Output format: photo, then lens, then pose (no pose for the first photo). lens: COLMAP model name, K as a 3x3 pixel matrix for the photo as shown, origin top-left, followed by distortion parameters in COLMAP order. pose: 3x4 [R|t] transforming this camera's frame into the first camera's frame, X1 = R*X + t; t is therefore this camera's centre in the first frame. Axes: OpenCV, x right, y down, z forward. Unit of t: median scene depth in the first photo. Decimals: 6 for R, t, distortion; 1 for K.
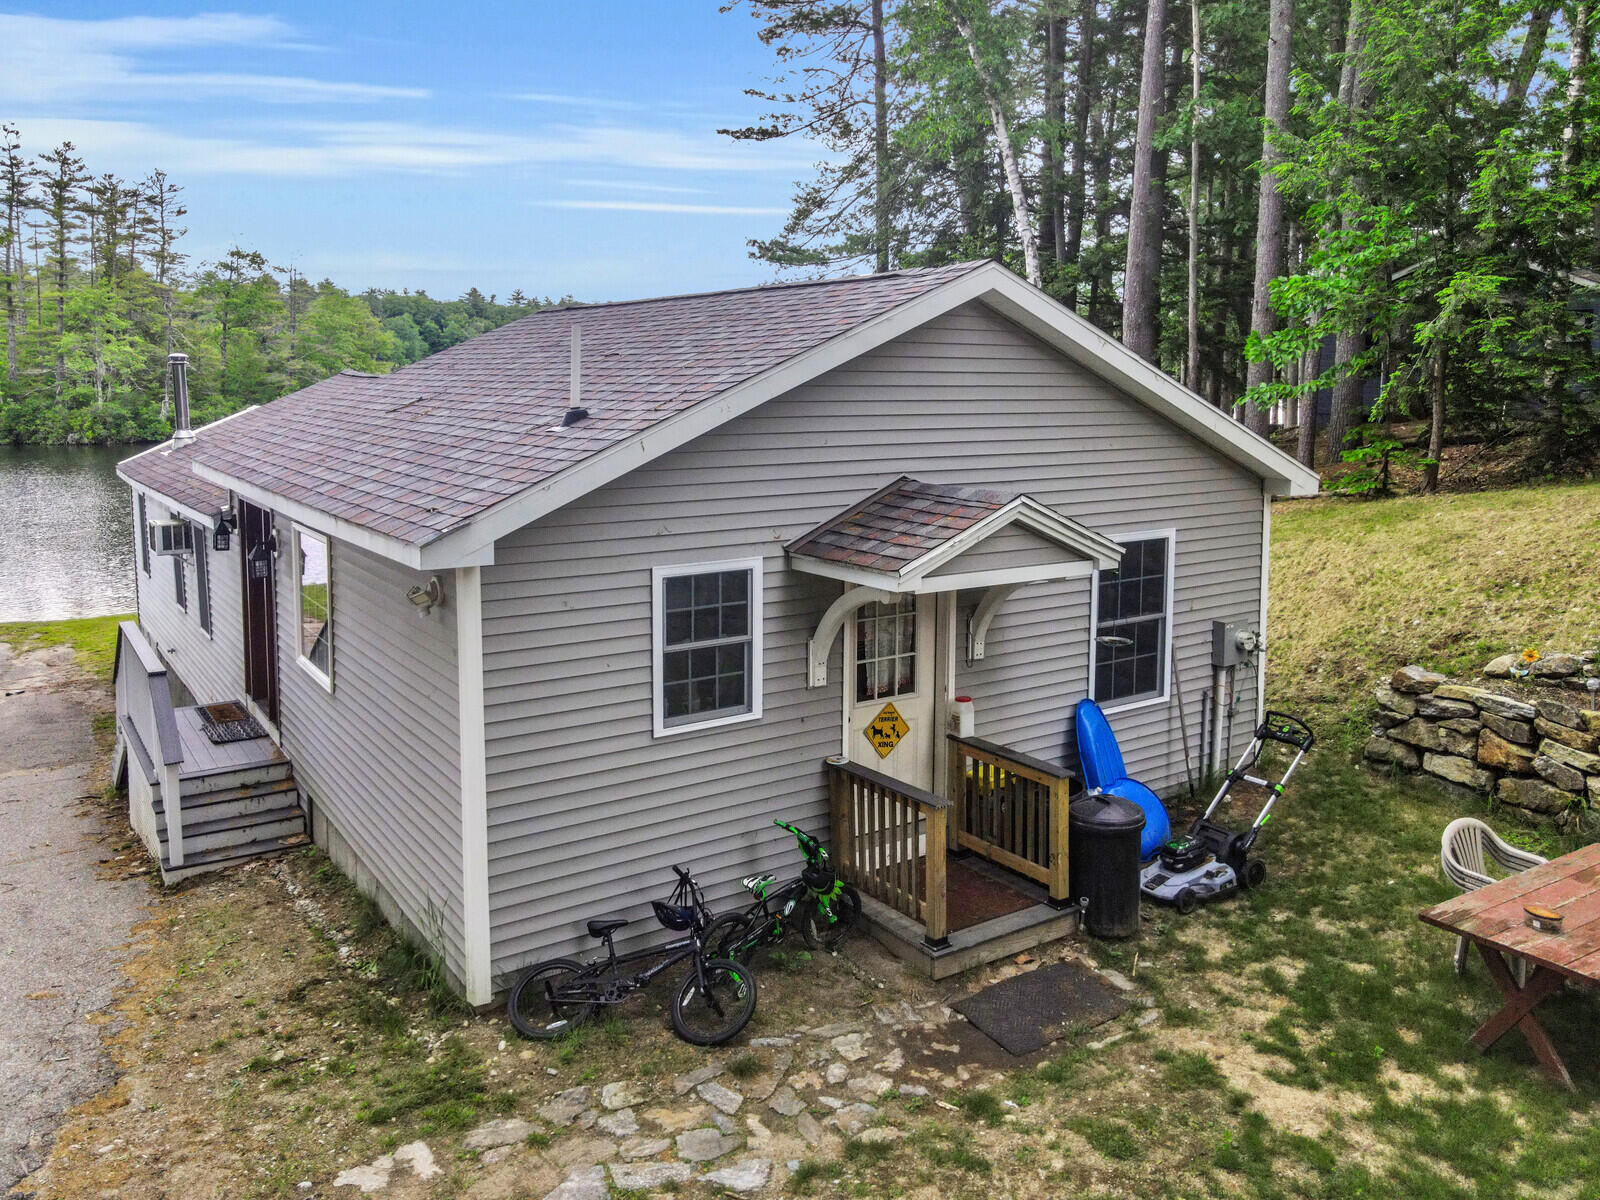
lens RADIAL K [[1204.2, 0, 780.3], [0, 1204.2, 483.6], [0, 0, 1]] dist [0.006311, 0.011650]
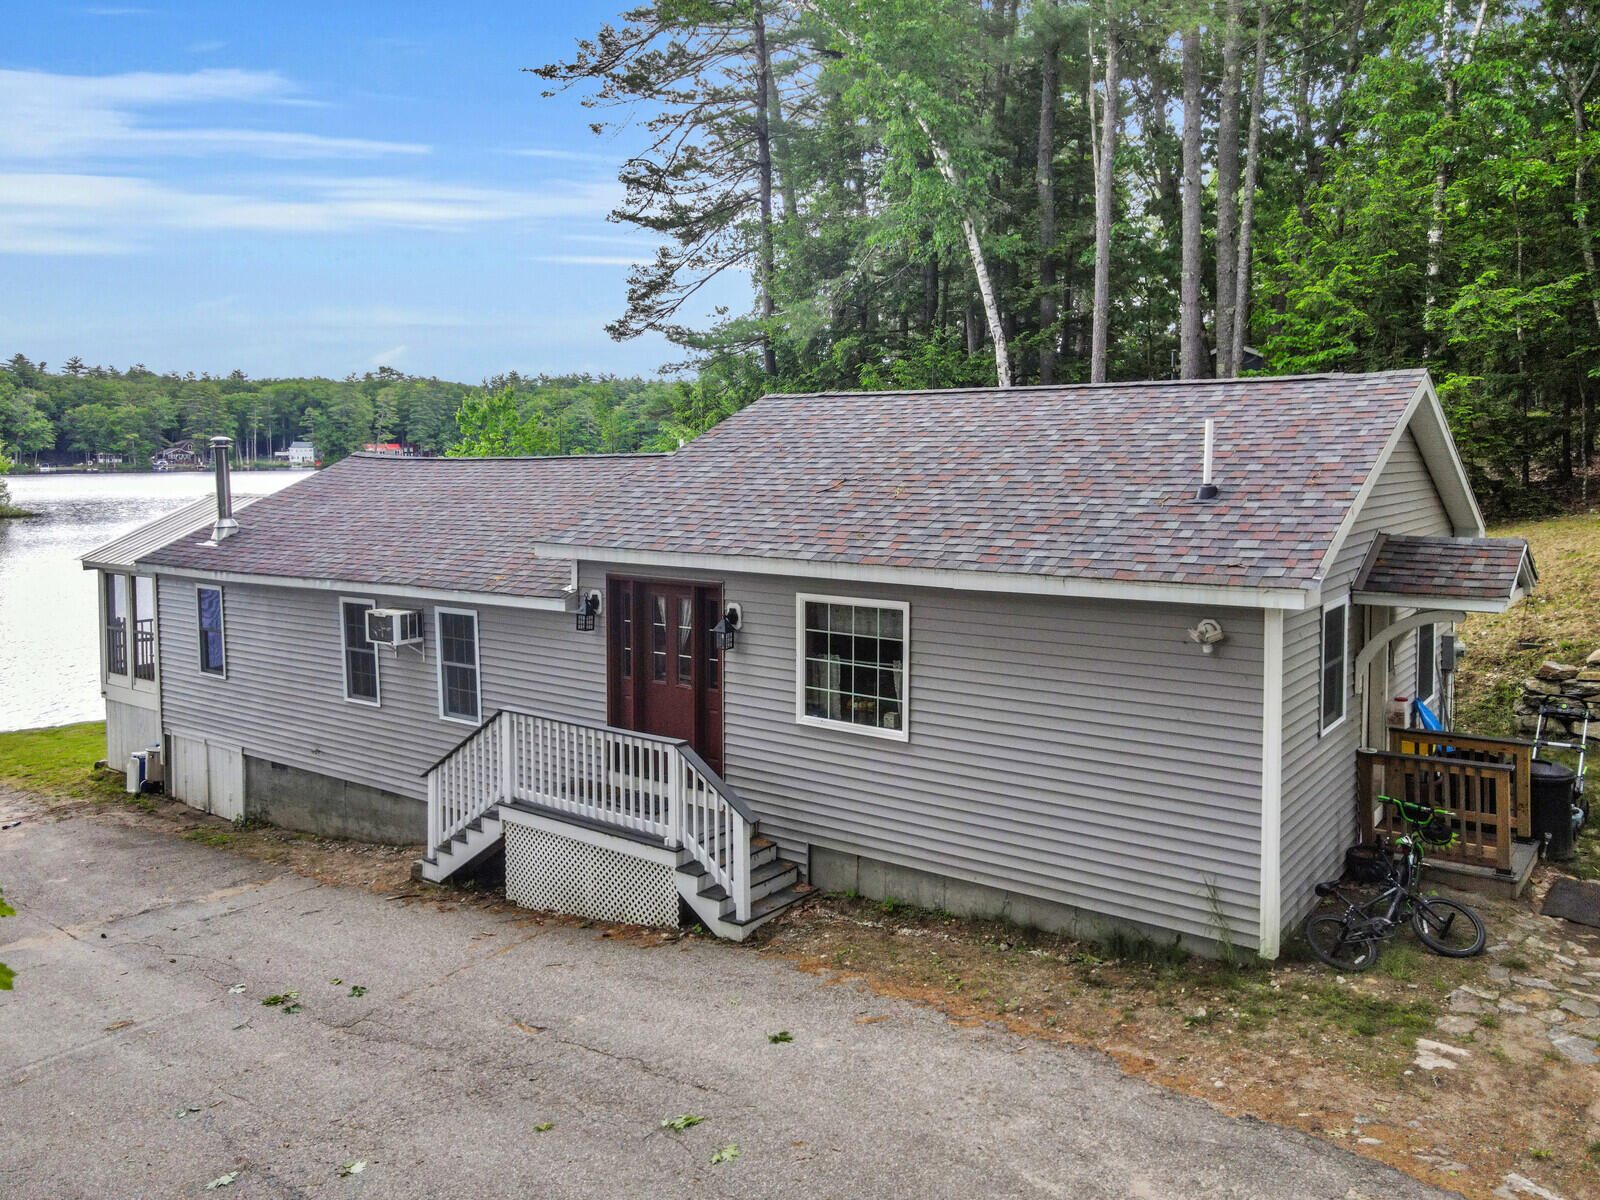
lens RADIAL K [[1192.9, 0, 799.0], [0, 1192.9, 516.3], [0, 0, 1]] dist [0.024756, 0.002114]
pose [[0.944613, -0.027165, 0.327059, -0.927993], [0.038237, 0.998891, -0.027470, -0.011260], [-0.325950, 0.038454, 0.944605, -0.032961]]
